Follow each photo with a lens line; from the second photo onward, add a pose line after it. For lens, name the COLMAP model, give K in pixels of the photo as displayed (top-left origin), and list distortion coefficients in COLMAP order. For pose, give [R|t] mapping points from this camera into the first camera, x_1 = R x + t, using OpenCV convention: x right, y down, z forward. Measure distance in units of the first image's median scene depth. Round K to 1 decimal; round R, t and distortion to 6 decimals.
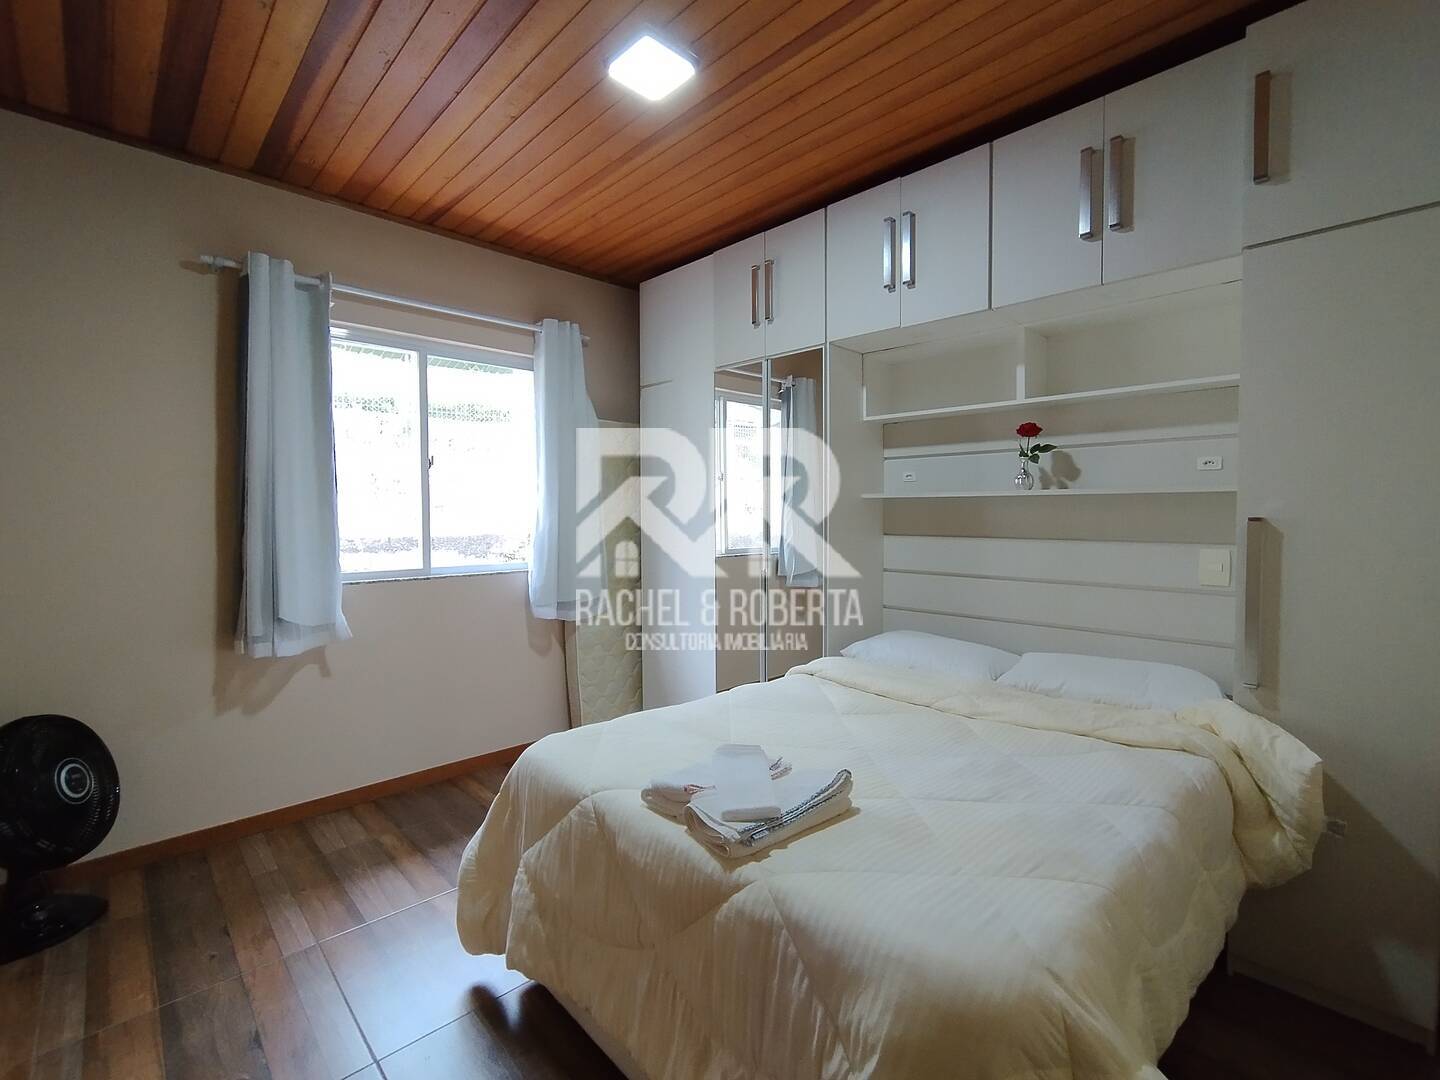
lens RADIAL K [[661.1, 0, 720.2], [0, 661.1, 536.4], [0, 0, 1]] dist [0.001040, 0.002614]
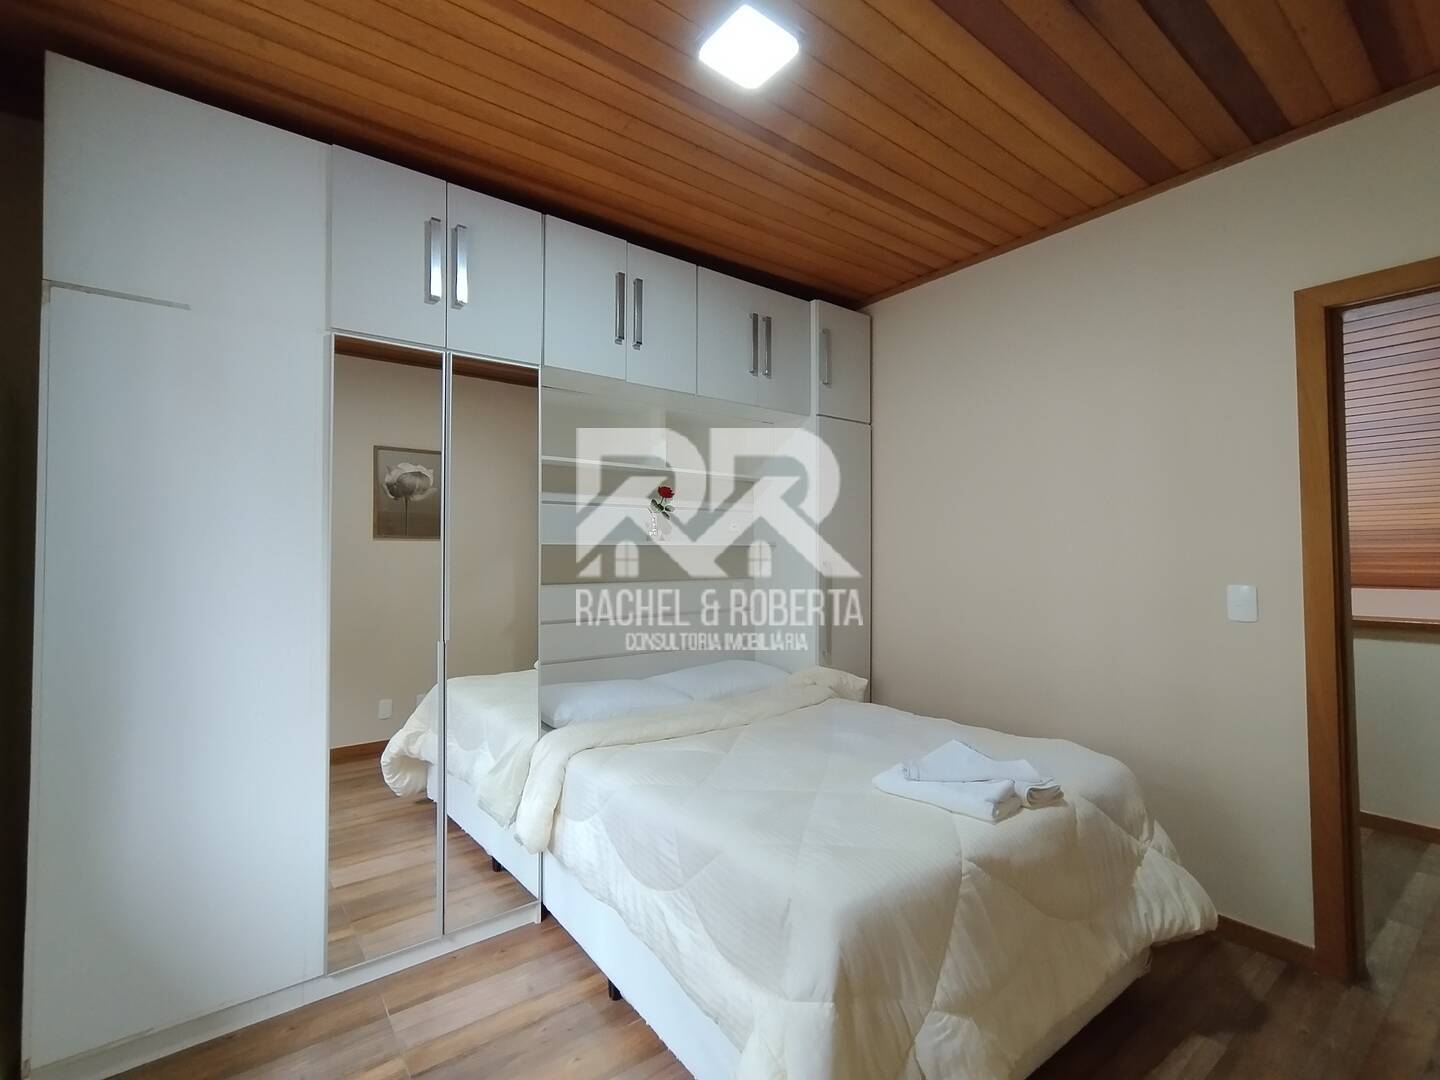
lens RADIAL K [[661.1, 0, 719.0], [0, 661.1, 537.2], [0, 0, 1]] dist [0.001040, 0.002614]
pose [[0.106203, 0.026228, 0.993999, -0.834765], [0.046649, 0.998420, -0.031329, -0.038048], [-0.993250, 0.049697, 0.104812, 0.860158]]
